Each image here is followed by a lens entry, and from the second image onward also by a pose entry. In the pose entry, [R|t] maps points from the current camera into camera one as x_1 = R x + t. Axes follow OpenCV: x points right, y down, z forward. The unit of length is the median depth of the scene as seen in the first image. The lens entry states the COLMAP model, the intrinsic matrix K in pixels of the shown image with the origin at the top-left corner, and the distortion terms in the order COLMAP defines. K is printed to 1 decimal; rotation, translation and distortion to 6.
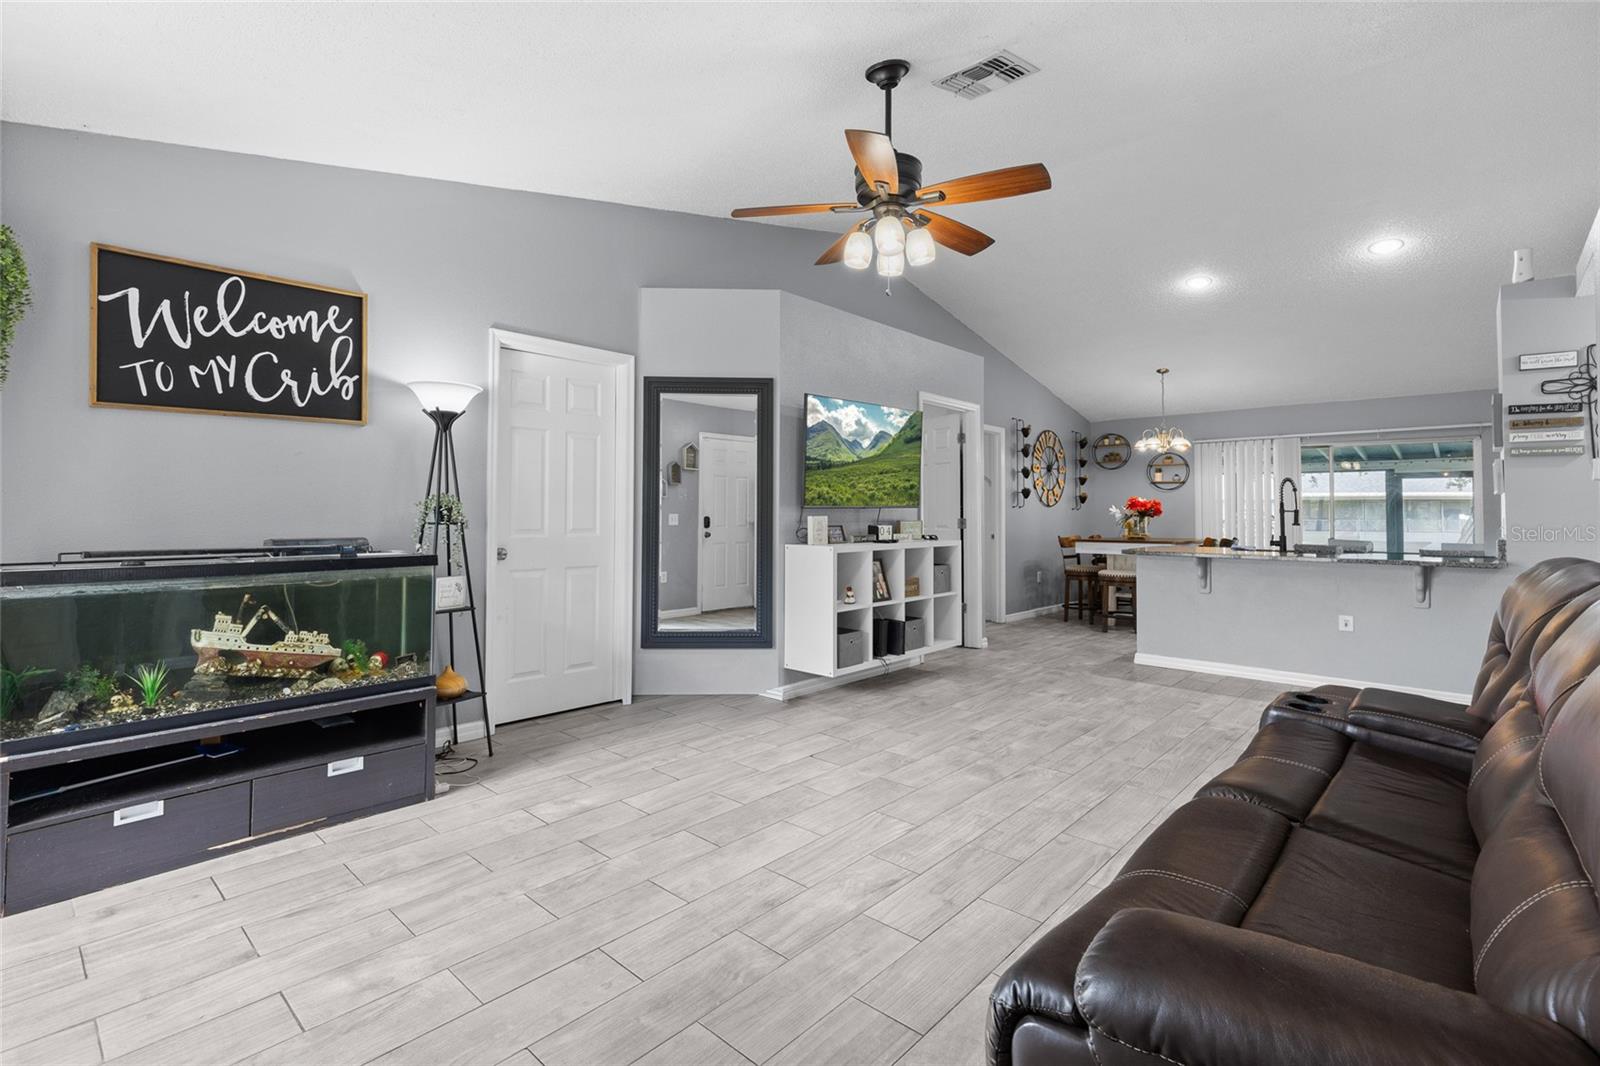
lens RADIAL K [[734.8, 0, 803.5], [0, 734.8, 488.1], [0, 0, 1]] dist [0.003306, 0.000026]
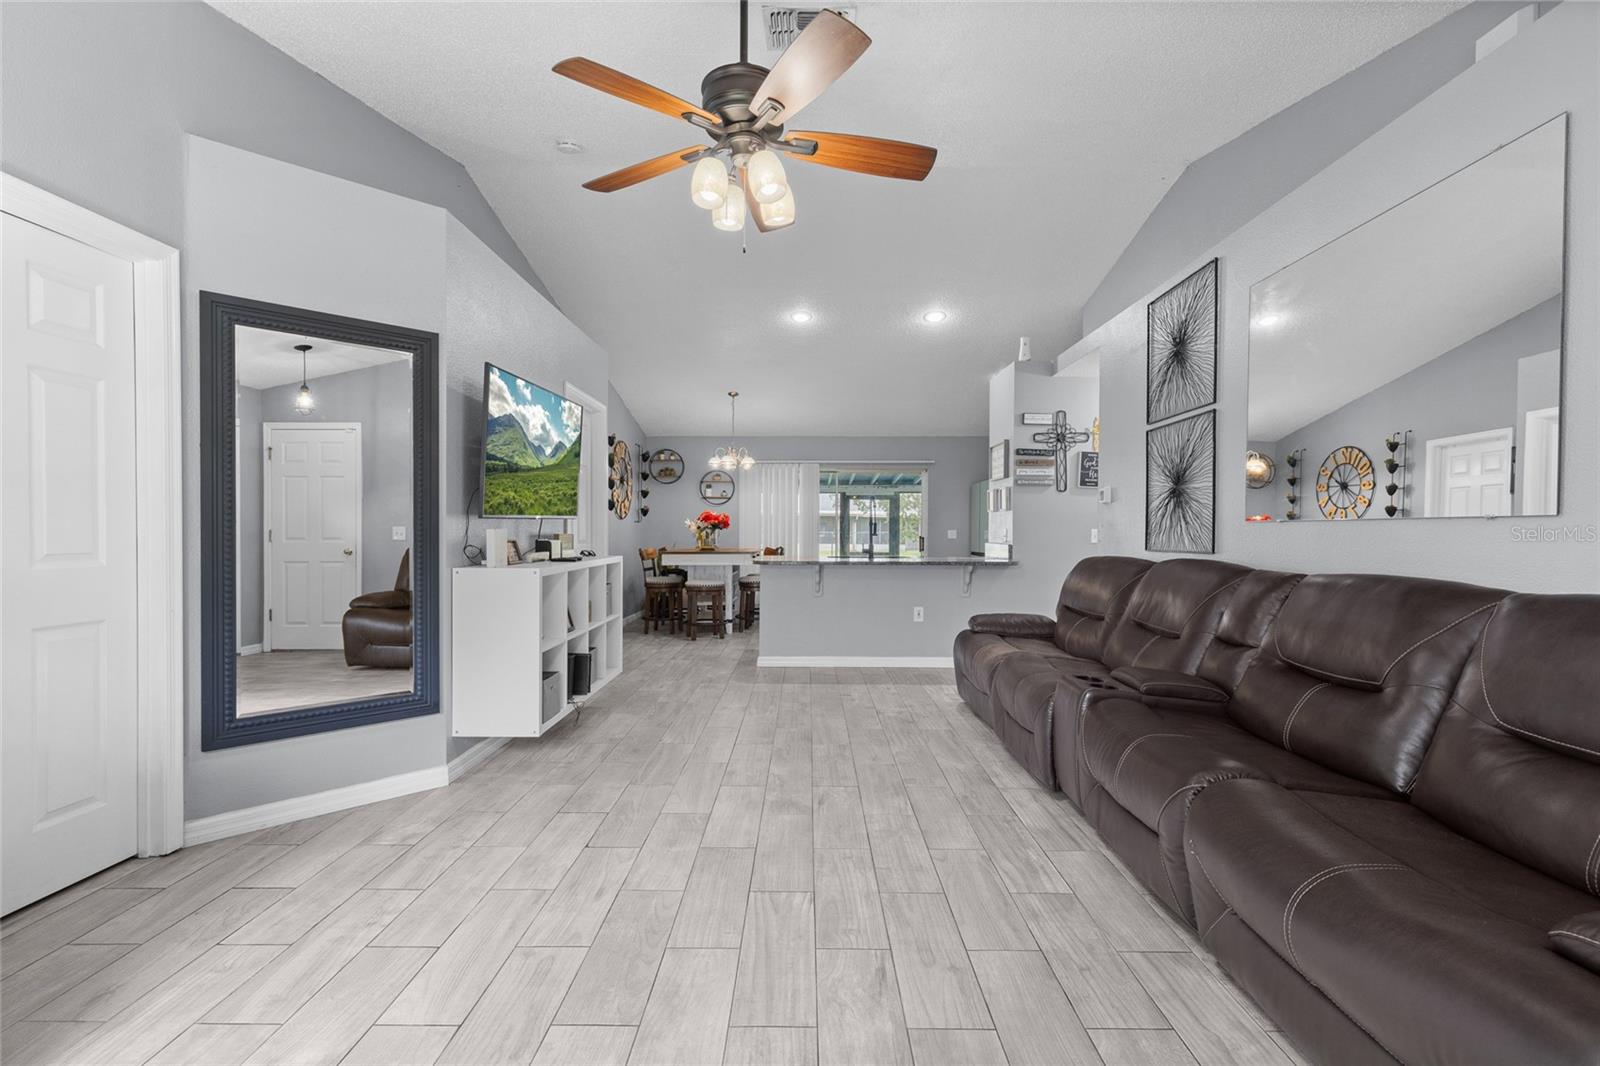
lens RADIAL K [[715.7, 0, 803.7], [0, 715.7, 535.6], [0, 0, 1]] dist [0.003696, -0.000468]
pose [[0.742768, -0.008499, 0.669495, -0.247756], [-0.023094, 0.998999, 0.038304, 0.009890], [-0.669150, -0.043913, 0.741829, 0.252075]]
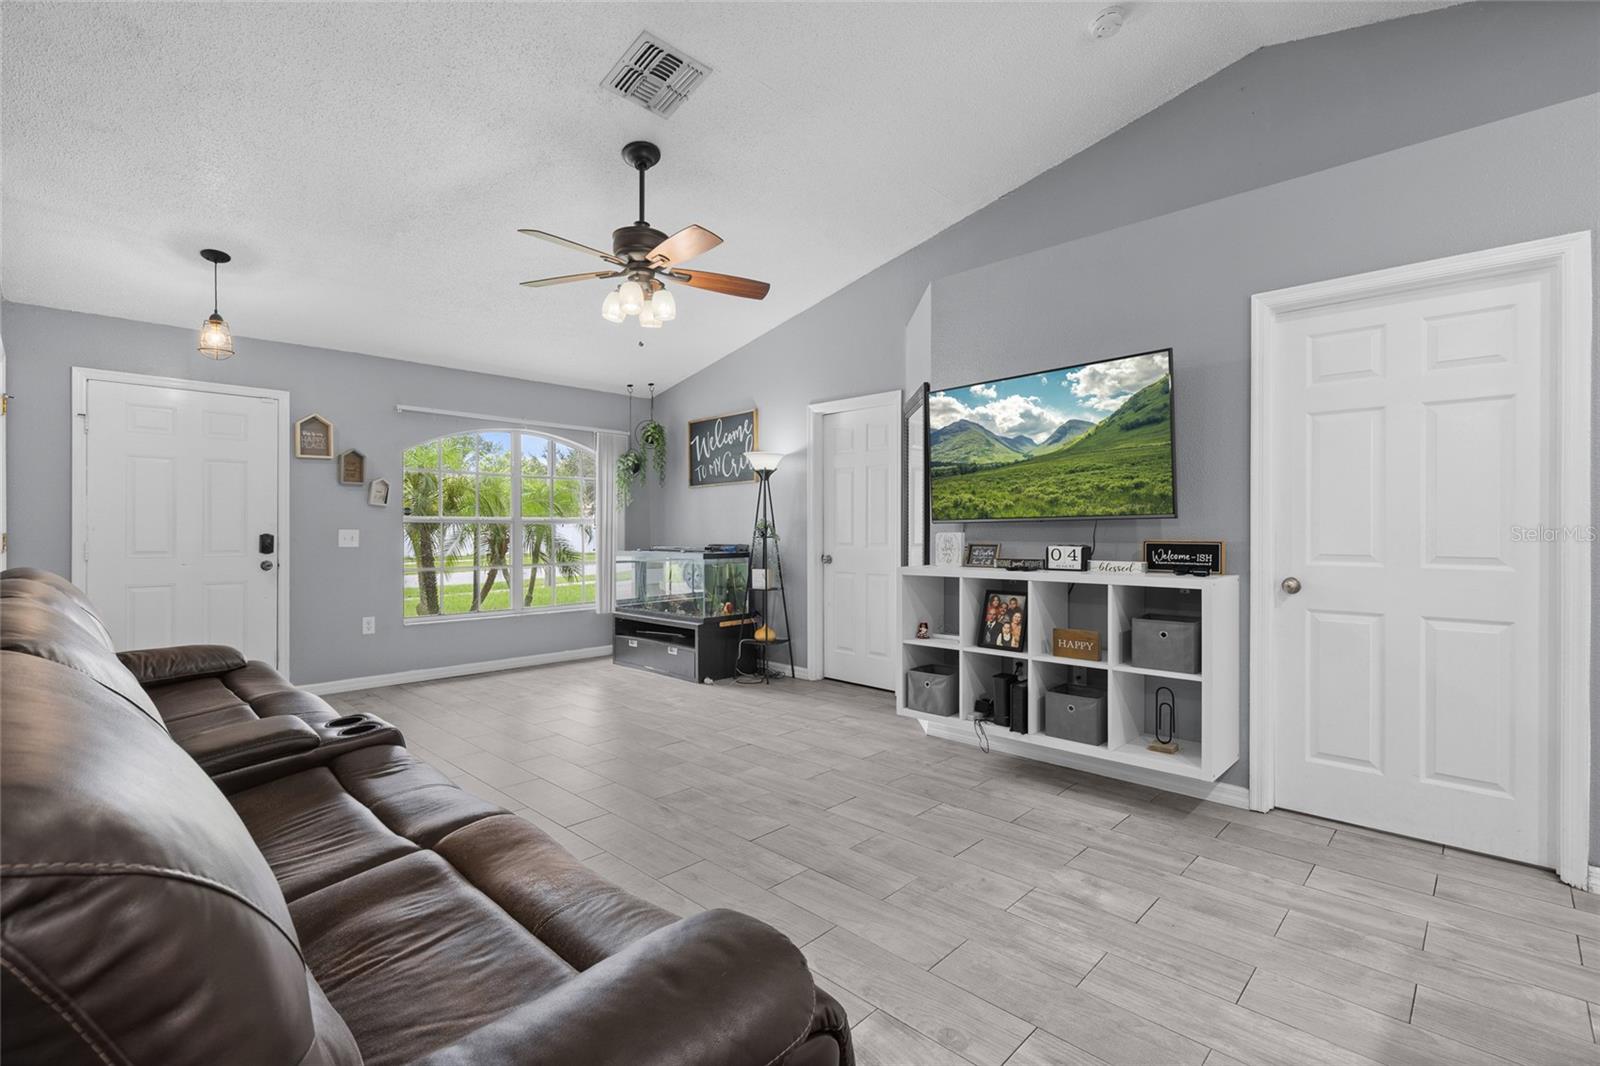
lens RADIAL K [[723.9, 0, 807.0], [0, 723.9, 529.4], [0, 0, 1]] dist [0.000256, -0.000479]
pose [[-0.025769, -0.007373, -0.999641, 0.883713], [0.034647, 0.999365, -0.008264, 0.036885], [0.999067, -0.034848, -0.025497, 0.888516]]
